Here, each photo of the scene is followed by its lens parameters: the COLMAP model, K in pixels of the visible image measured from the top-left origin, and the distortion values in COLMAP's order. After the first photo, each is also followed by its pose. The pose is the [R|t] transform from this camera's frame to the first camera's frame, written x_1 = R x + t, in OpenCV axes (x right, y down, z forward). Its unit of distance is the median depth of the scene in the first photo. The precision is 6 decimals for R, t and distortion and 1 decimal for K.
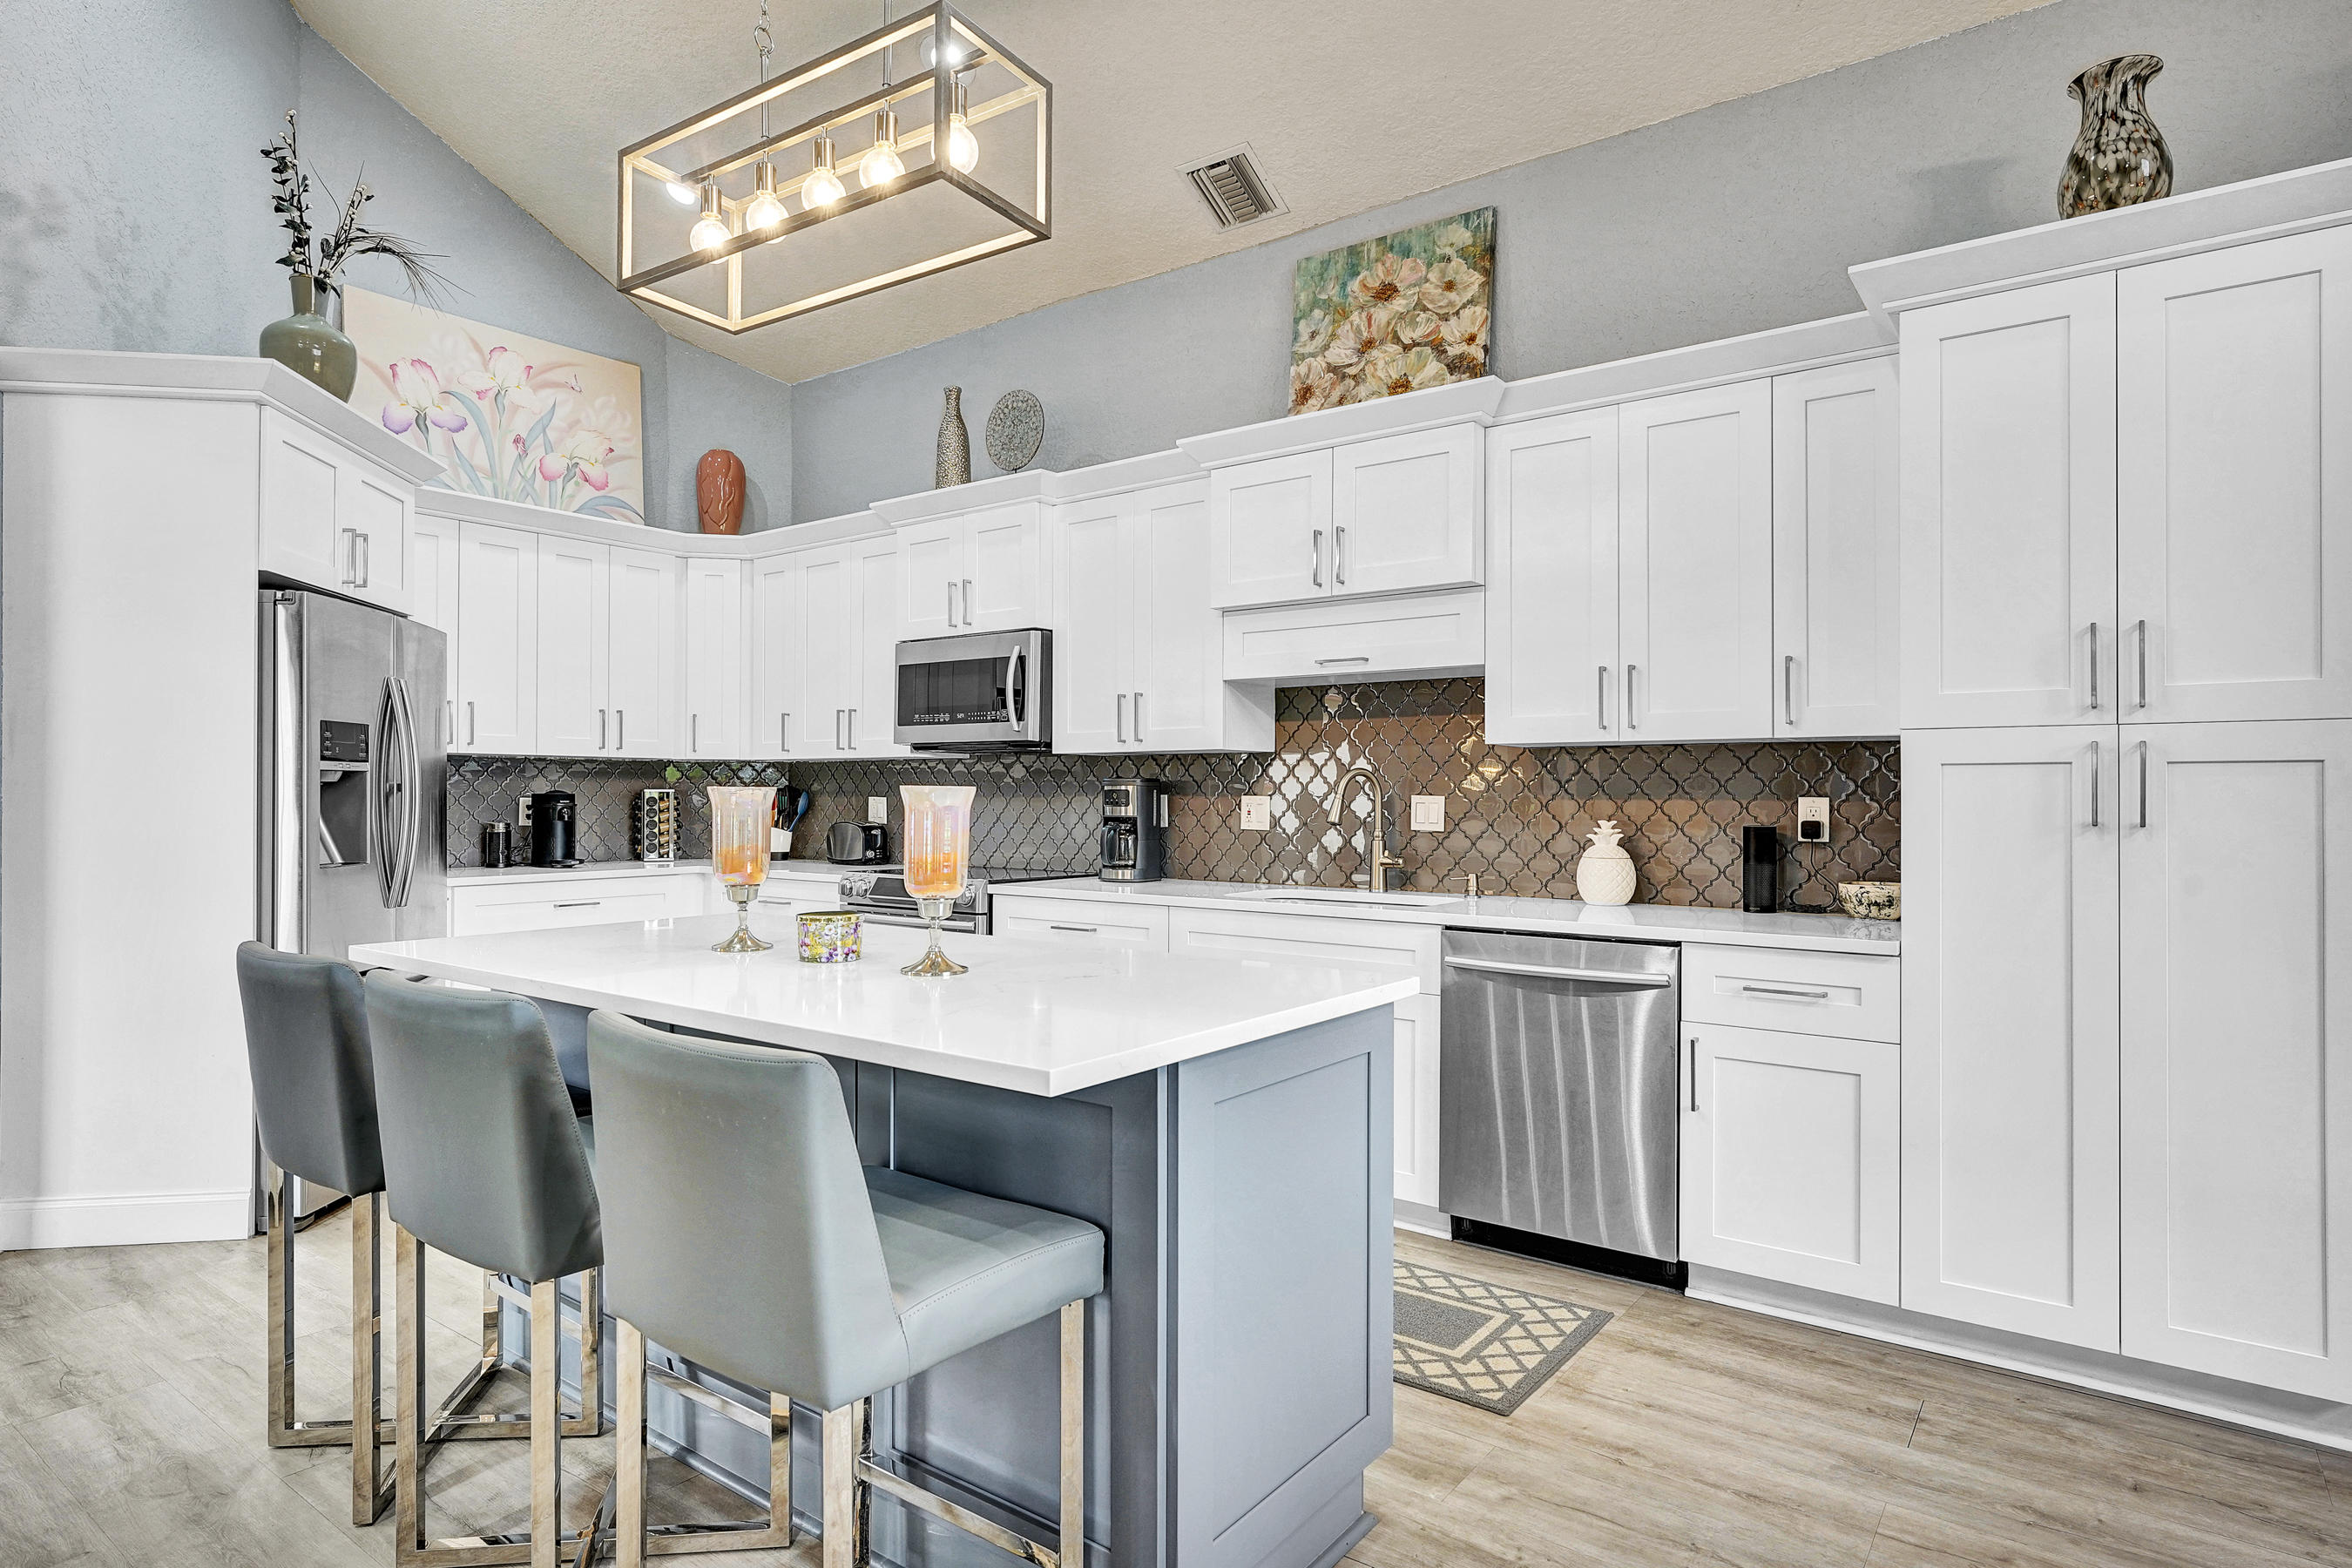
lens RADIAL K [[1269.9, 0, 1176.9], [0, 1269.9, 776.6], [0, 0, 1]] dist [0.006403, 0.003891]
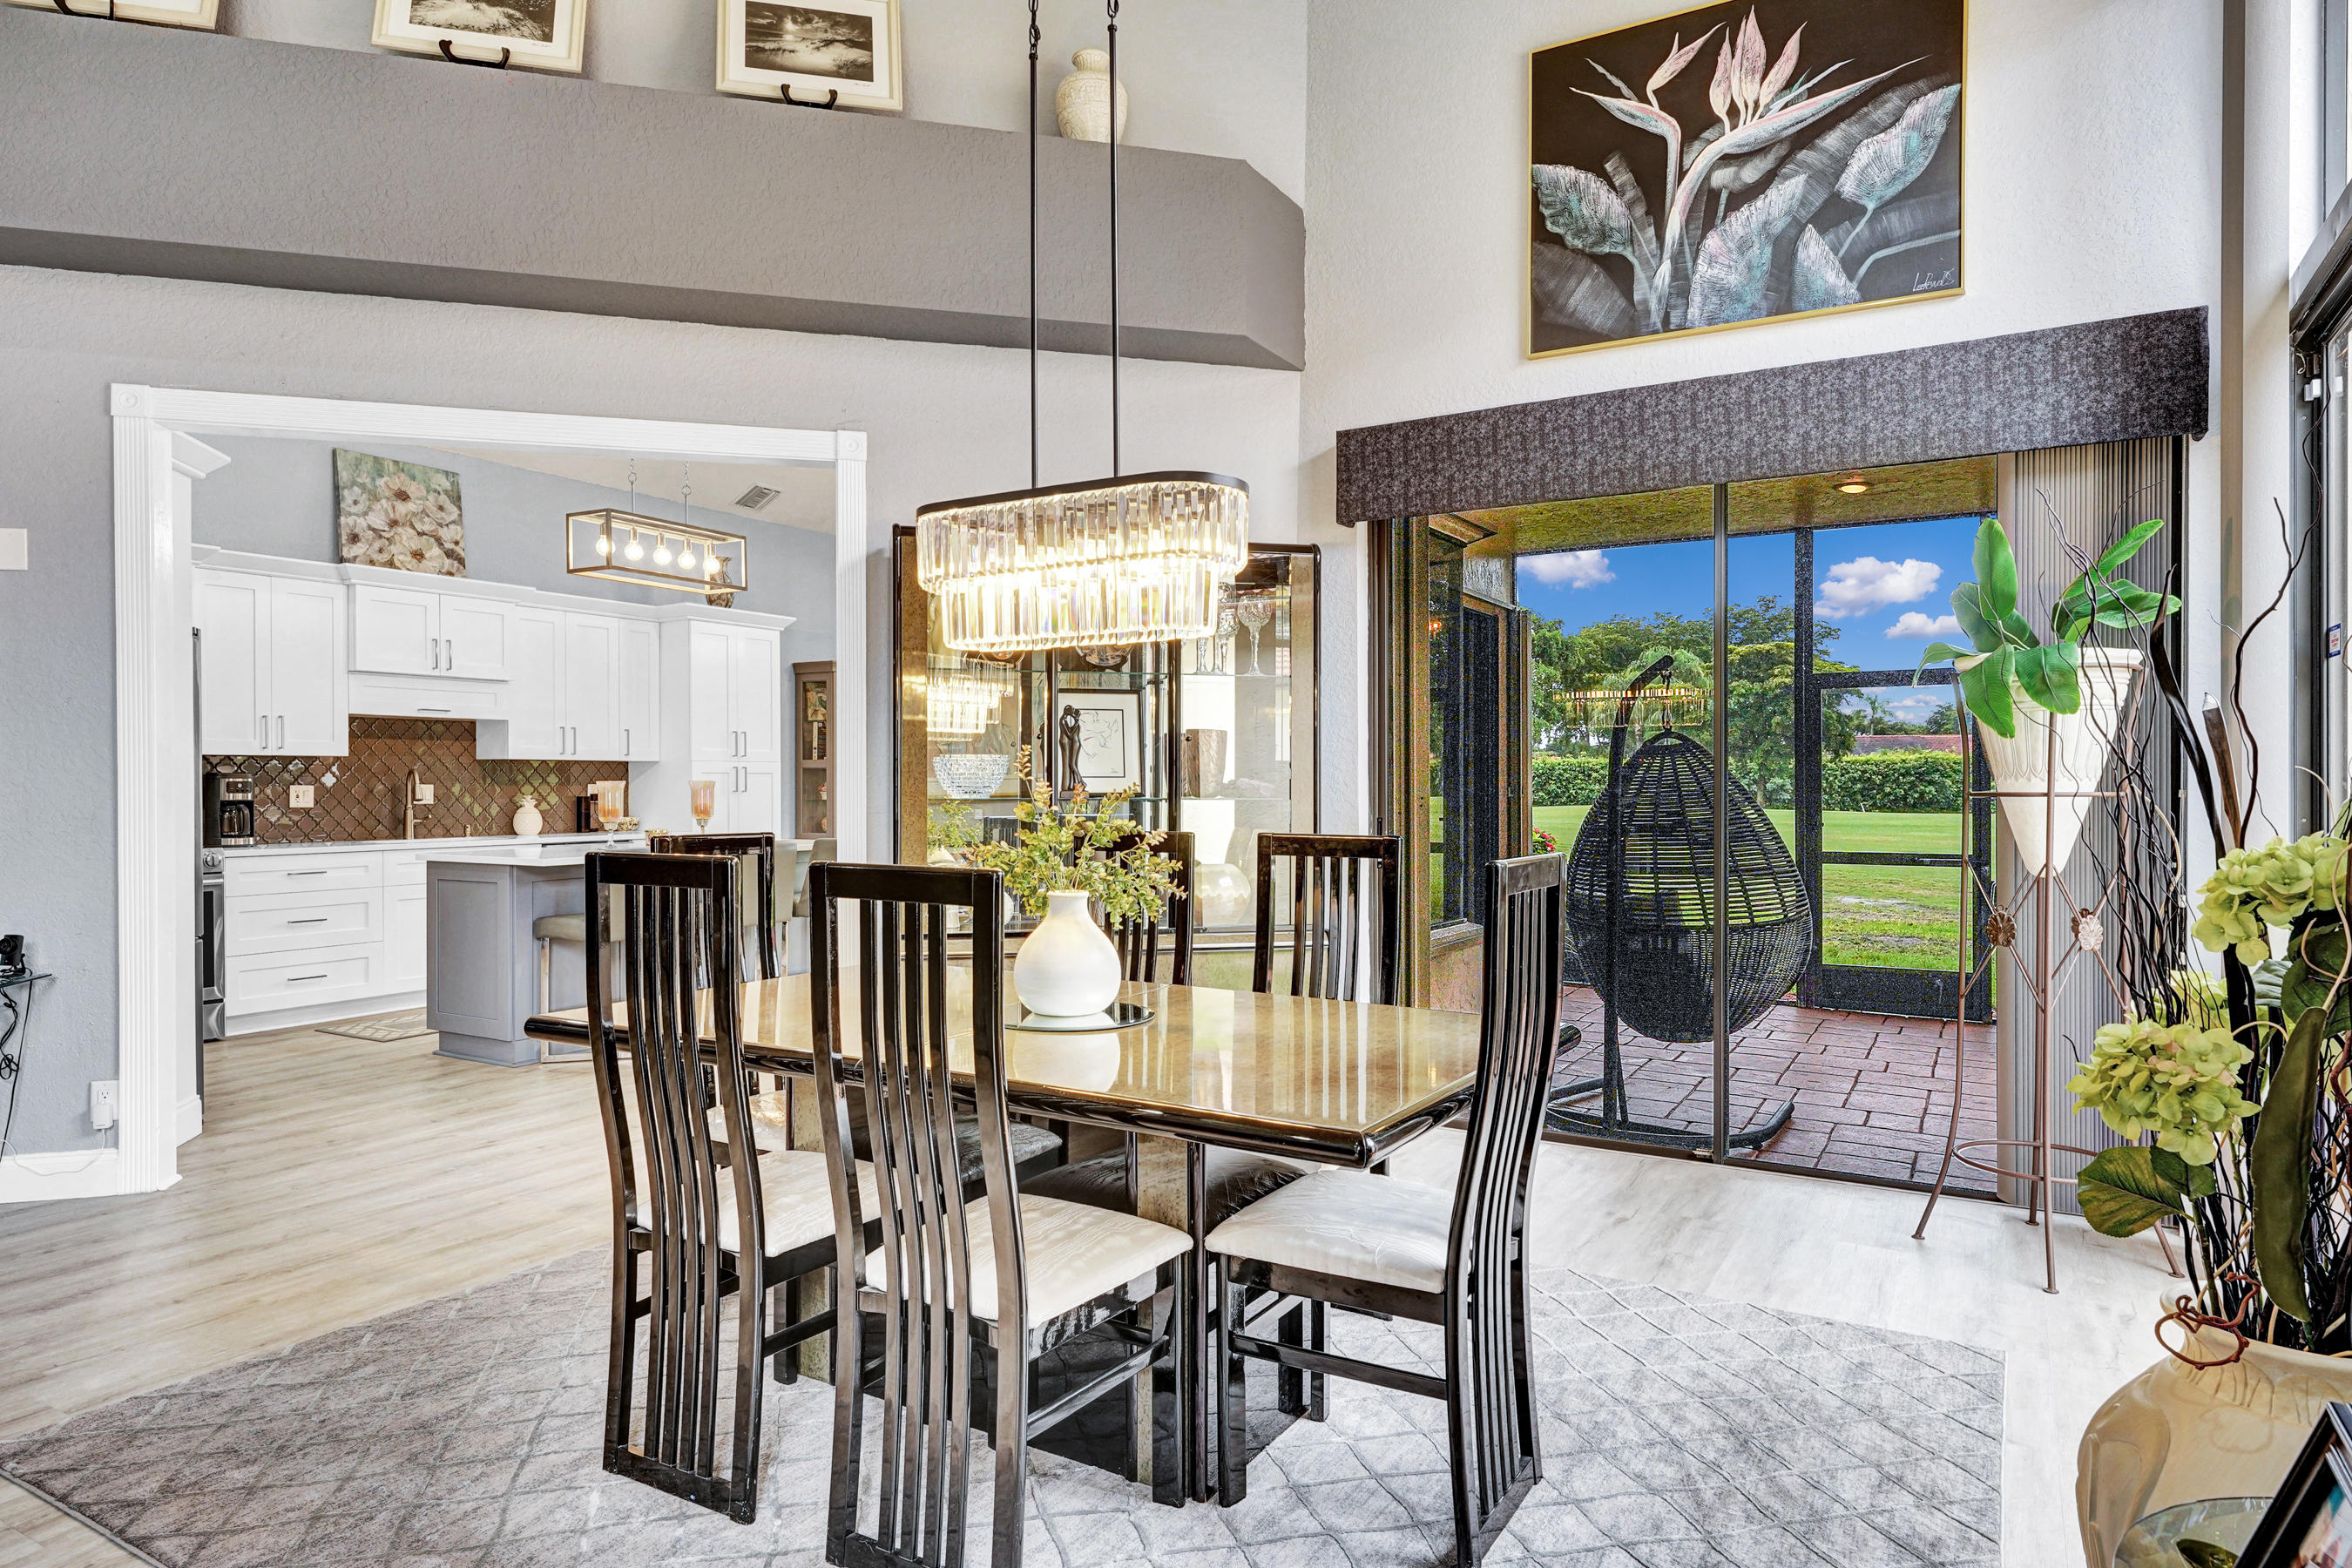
lens RADIAL K [[1377.2, 0, 1185.1], [0, 1377.2, 805.6], [0, 0, 1]] dist [-0.000628, -0.001992]
pose [[-0.119366, -0.020043, 0.992648, -1.778849], [-0.011796, 0.999754, 0.018768, -0.004247], [-0.992780, -0.009469, -0.119573, 0.151598]]
